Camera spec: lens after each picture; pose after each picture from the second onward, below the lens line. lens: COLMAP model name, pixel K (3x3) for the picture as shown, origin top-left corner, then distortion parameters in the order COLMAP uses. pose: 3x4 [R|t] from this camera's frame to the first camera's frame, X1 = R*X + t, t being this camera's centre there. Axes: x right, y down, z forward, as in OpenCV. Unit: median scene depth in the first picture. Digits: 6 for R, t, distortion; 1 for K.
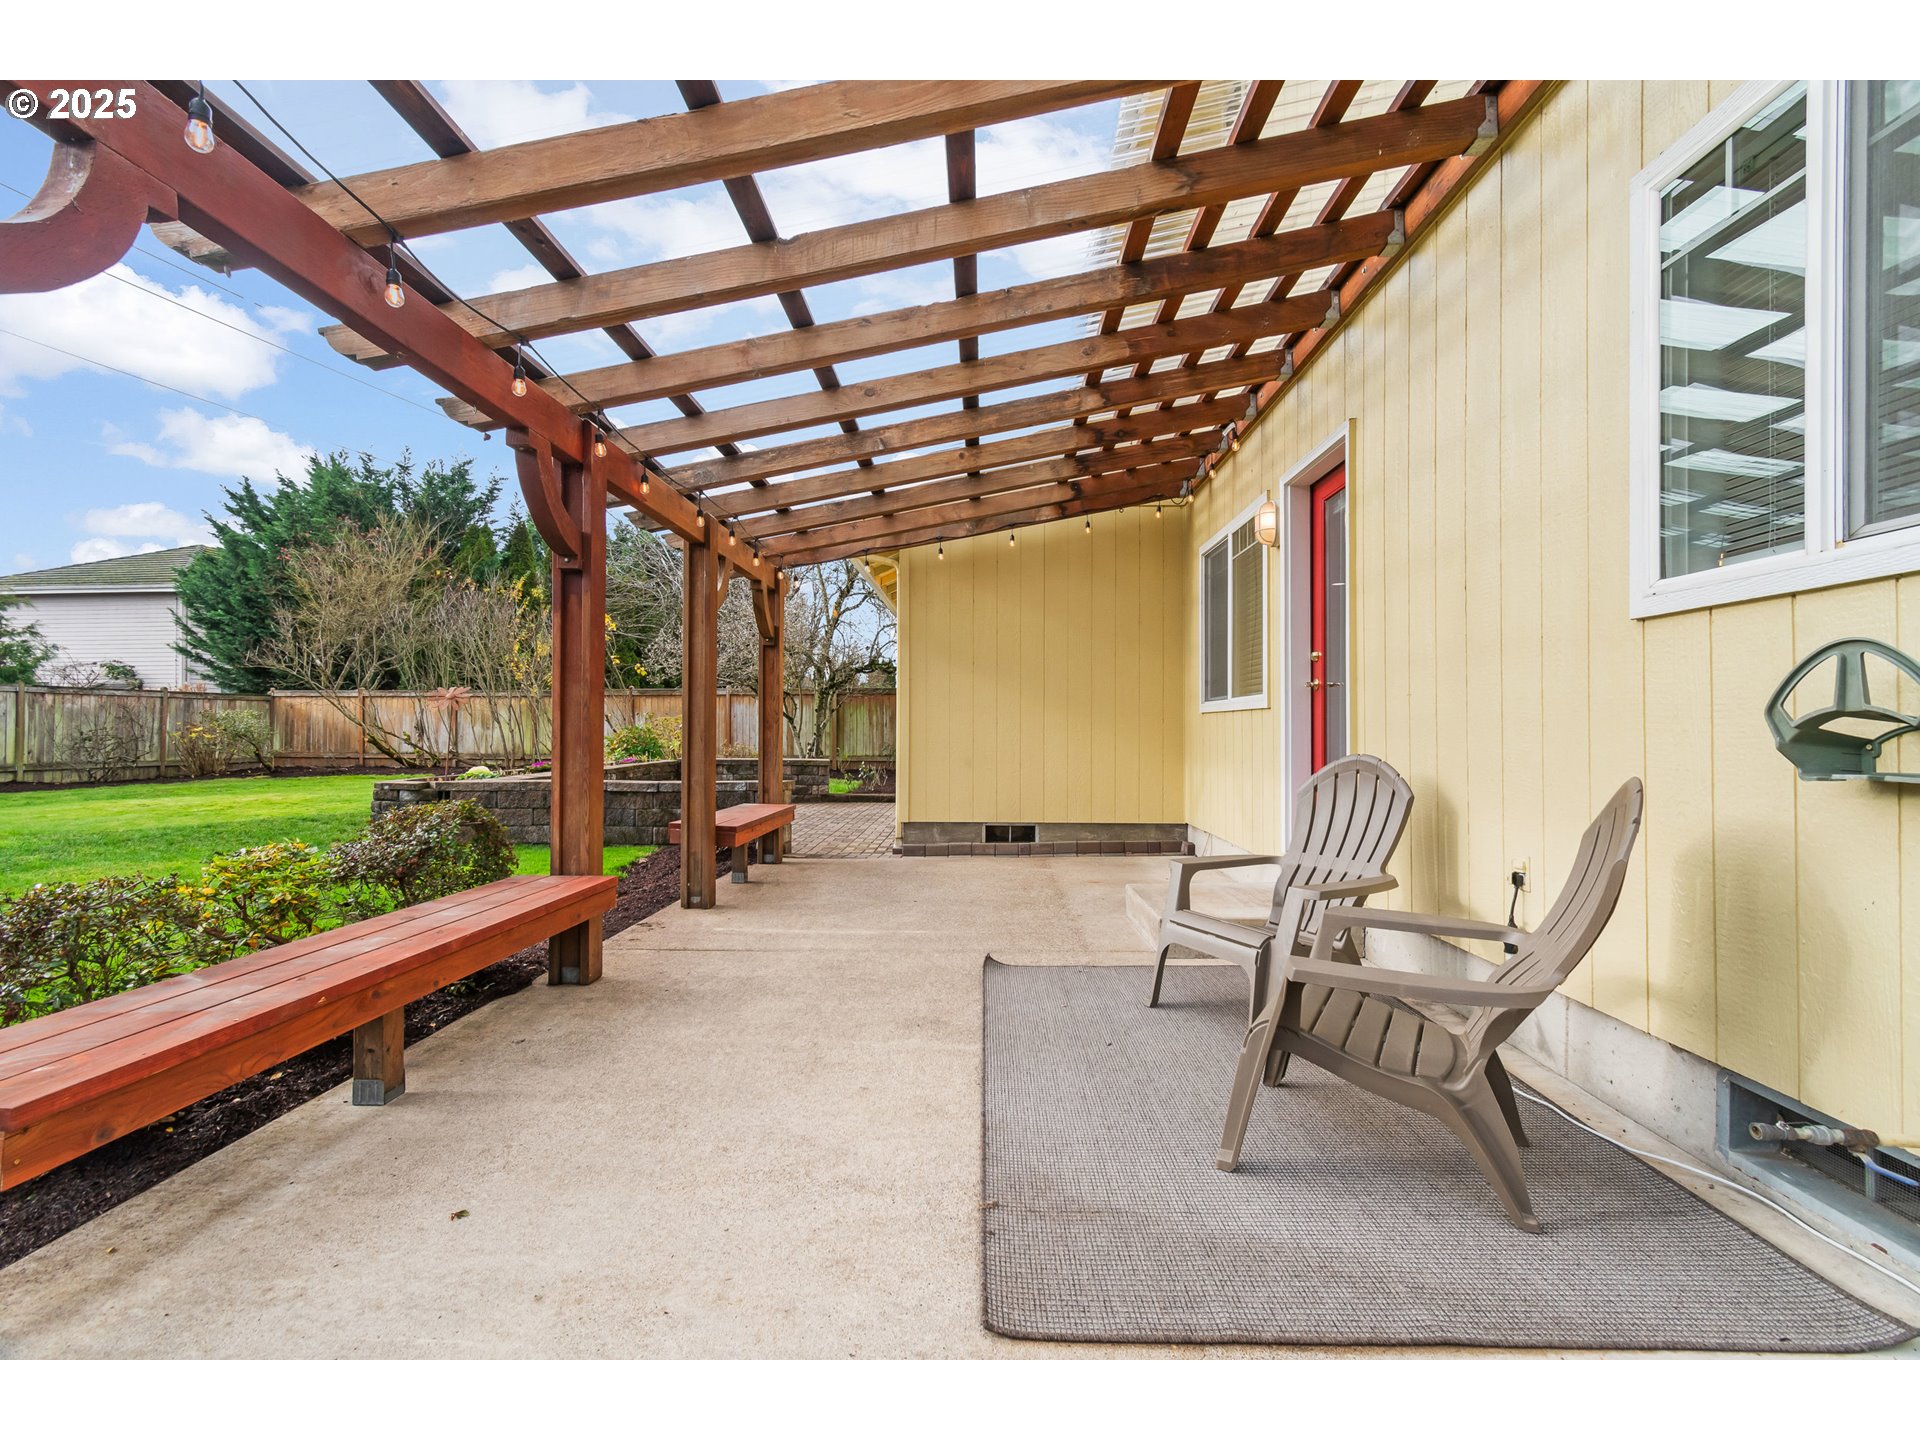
lens RADIAL K [[850.4, 0, 956.8], [0, 850.4, 723.7], [0, 0, 1]] dist [-0.000182, 0.000092]
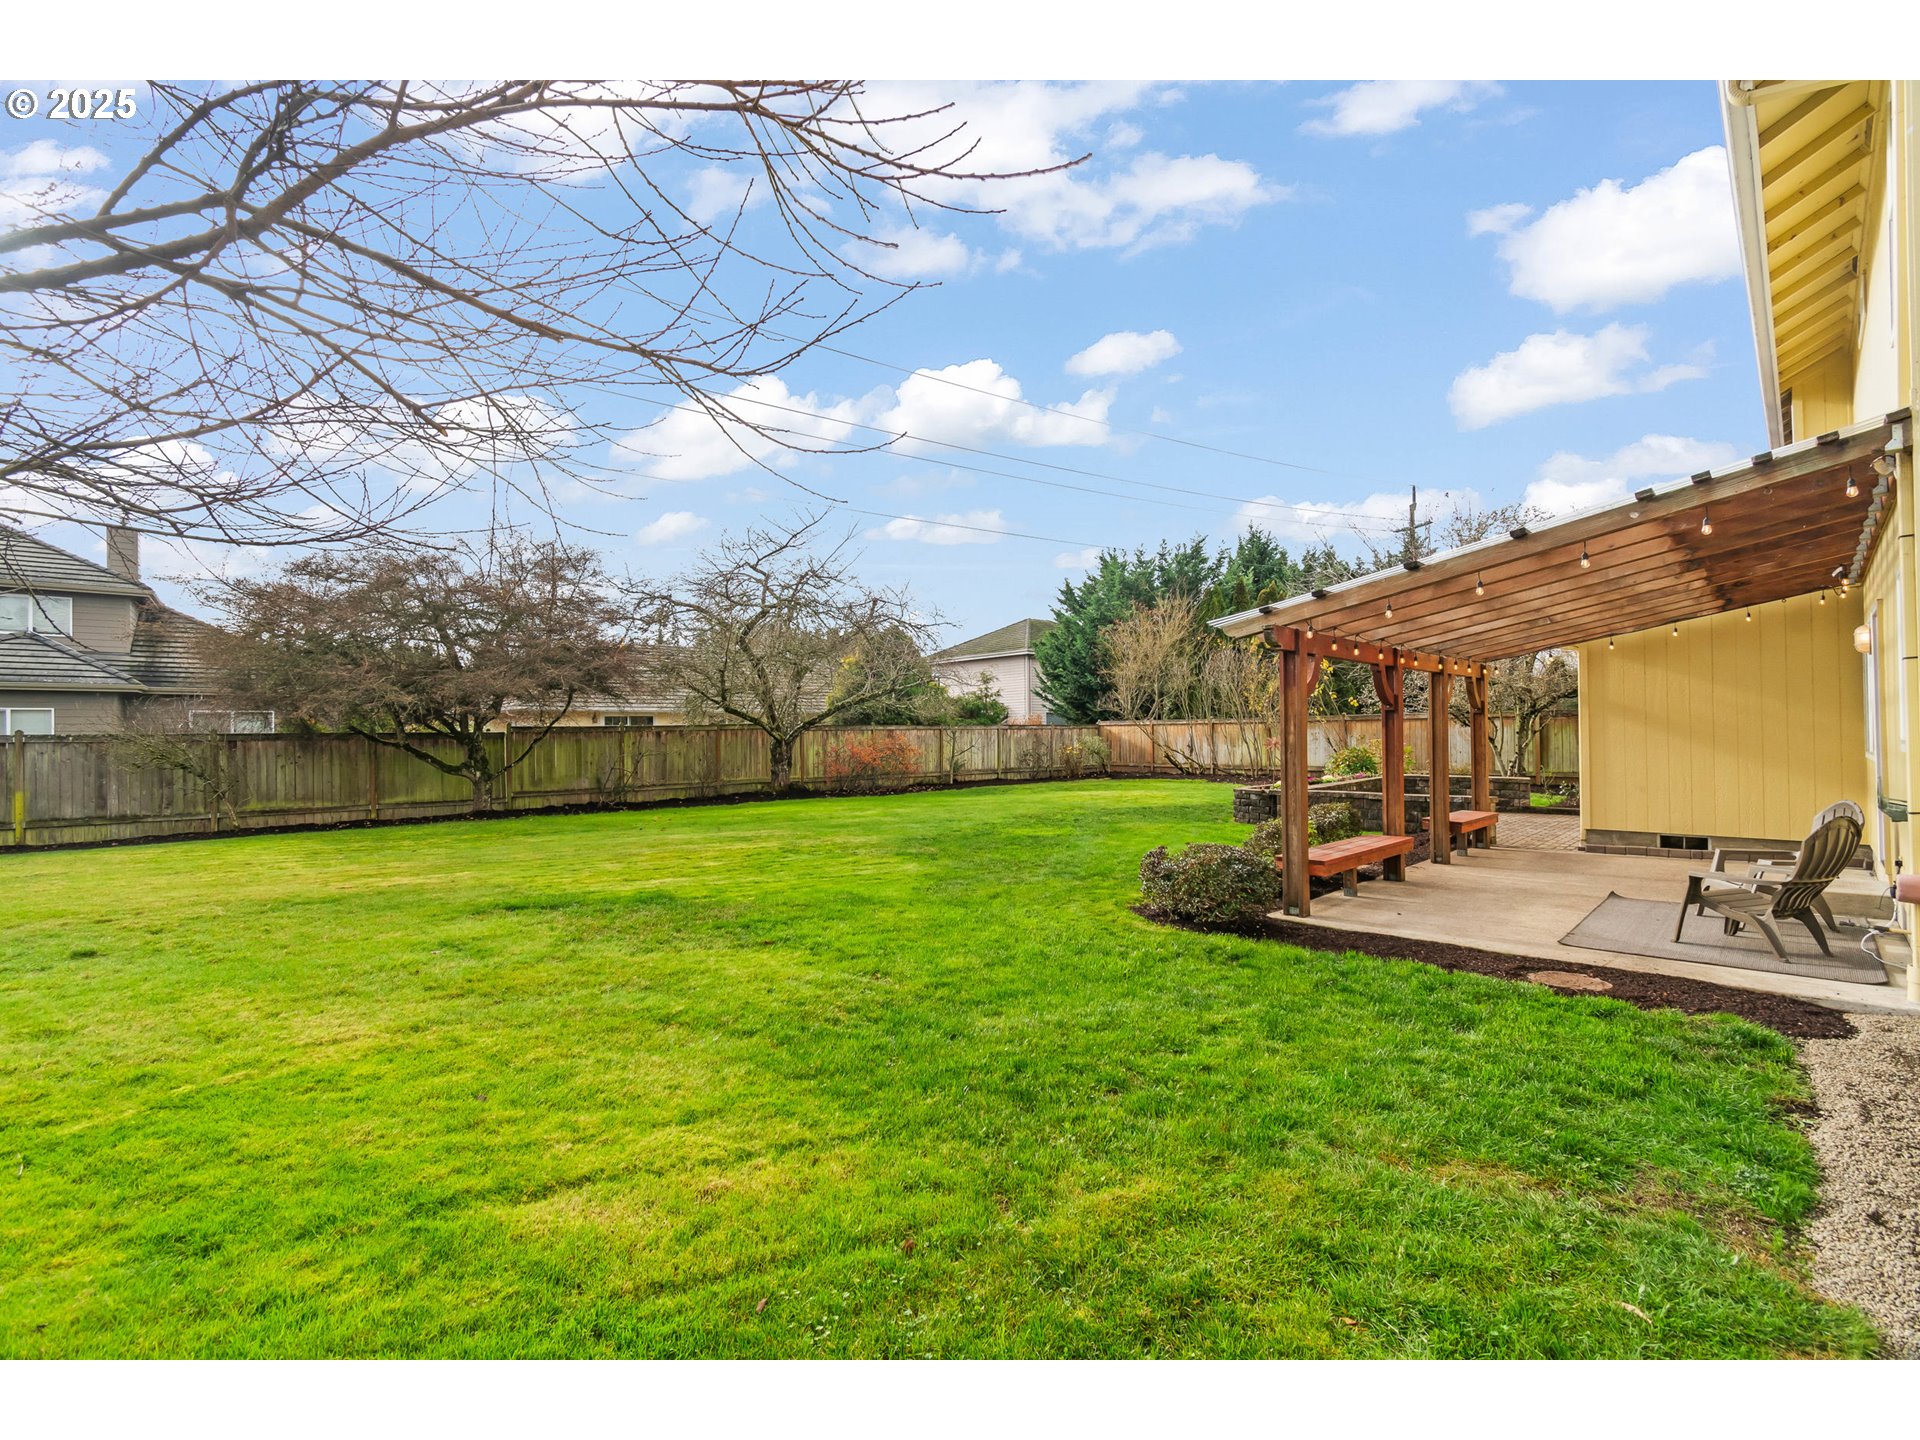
lens RADIAL K [[850.4, 0, 956.8], [0, 850.4, 723.7], [0, 0, 1]] dist [-0.000182, 0.000092]
pose [[0.730012, -0.019267, -0.683163, 0.070119], [0.017888, 0.999799, -0.009081, -0.032805], [0.683200, -0.005591, 0.730210, -0.374324]]
